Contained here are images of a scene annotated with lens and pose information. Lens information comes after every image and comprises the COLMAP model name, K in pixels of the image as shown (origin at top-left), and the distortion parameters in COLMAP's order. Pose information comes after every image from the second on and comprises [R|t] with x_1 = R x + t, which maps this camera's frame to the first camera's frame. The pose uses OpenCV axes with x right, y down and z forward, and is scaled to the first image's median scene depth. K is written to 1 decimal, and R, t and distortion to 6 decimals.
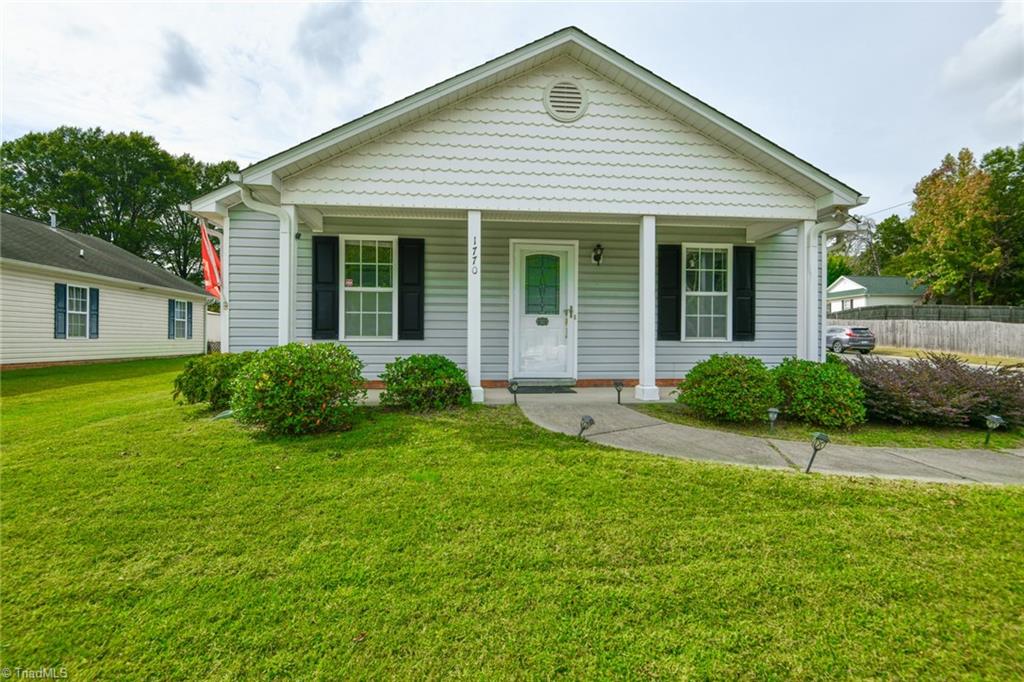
lens RADIAL K [[488.2, 0, 518.9], [0, 488.2, 337.9], [0, 0, 1]] dist [0.001695, -0.008444]
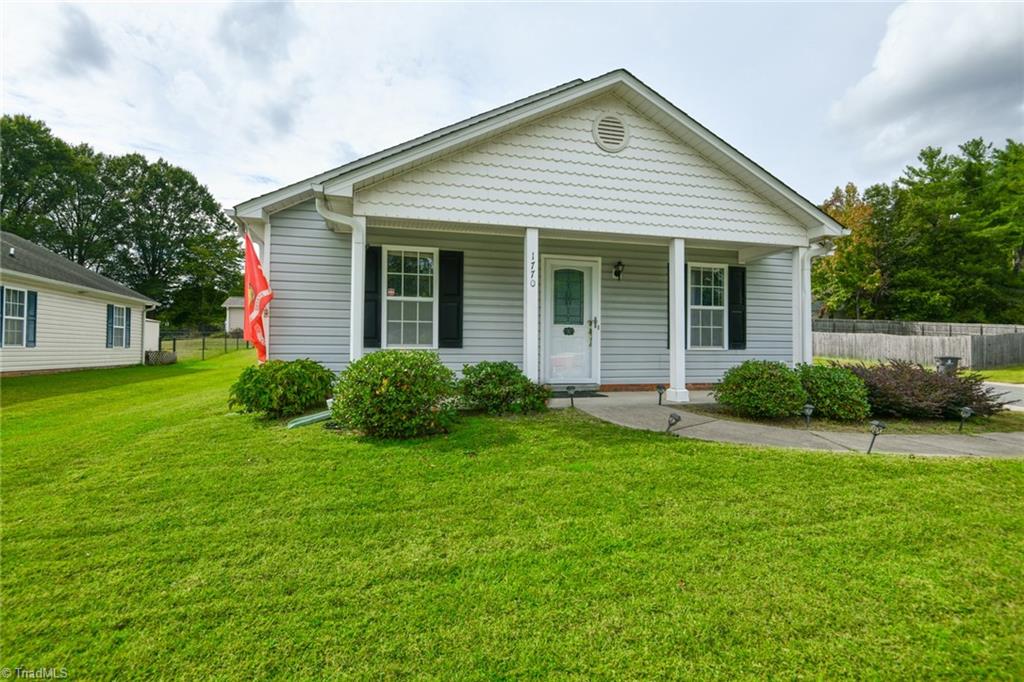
lens RADIAL K [[488.2, 0, 515.4], [0, 488.2, 338.3], [0, 0, 1]] dist [0.001695, -0.008444]
pose [[0.987734, 0.004203, 0.156086, -0.253046], [-0.001159, 0.999807, -0.019586, 0.003359], [-0.156139, 0.019165, 0.987549, -0.048869]]
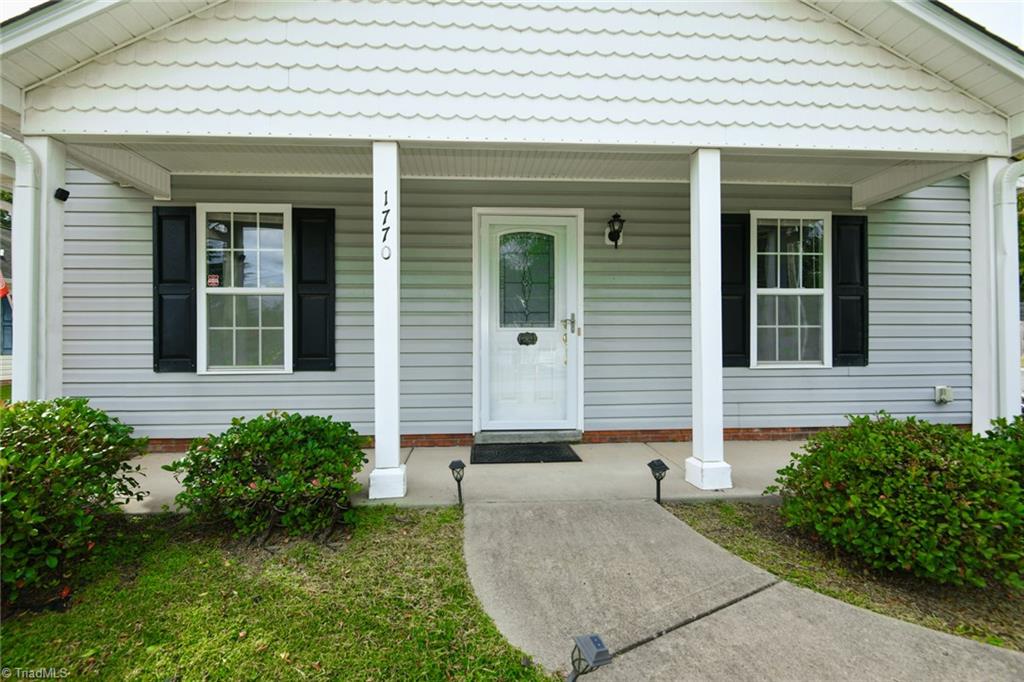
lens RADIAL K [[488.2, 0, 519.4], [0, 488.2, 338.0], [0, 0, 1]] dist [0.001695, -0.008444]
pose [[0.999360, -0.008681, -0.034704, 0.064111], [0.008592, 0.999959, -0.002725, -0.035455], [0.034726, 0.002425, 0.999394, 0.397278]]
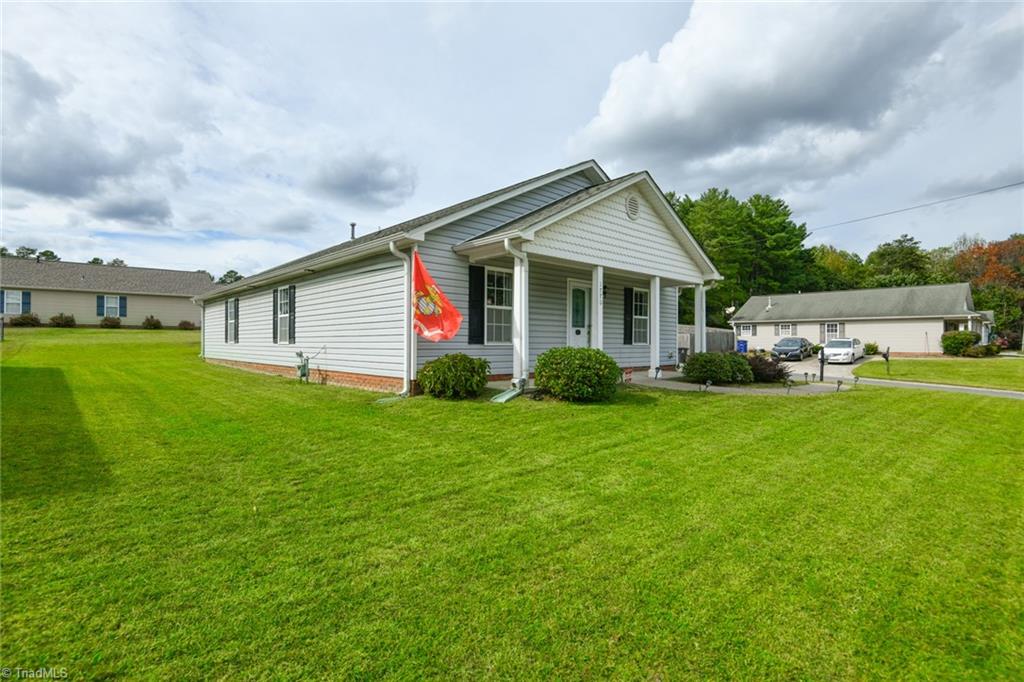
lens RADIAL K [[488.2, 0, 520.5], [0, 488.2, 342.1], [0, 0, 1]] dist [0.001695, -0.008444]
pose [[0.789146, 0.001252, 0.614204, -1.119954], [-0.001867, 0.999998, 0.000362, -0.003613], [-0.614202, -0.001432, 0.789147, -0.114763]]
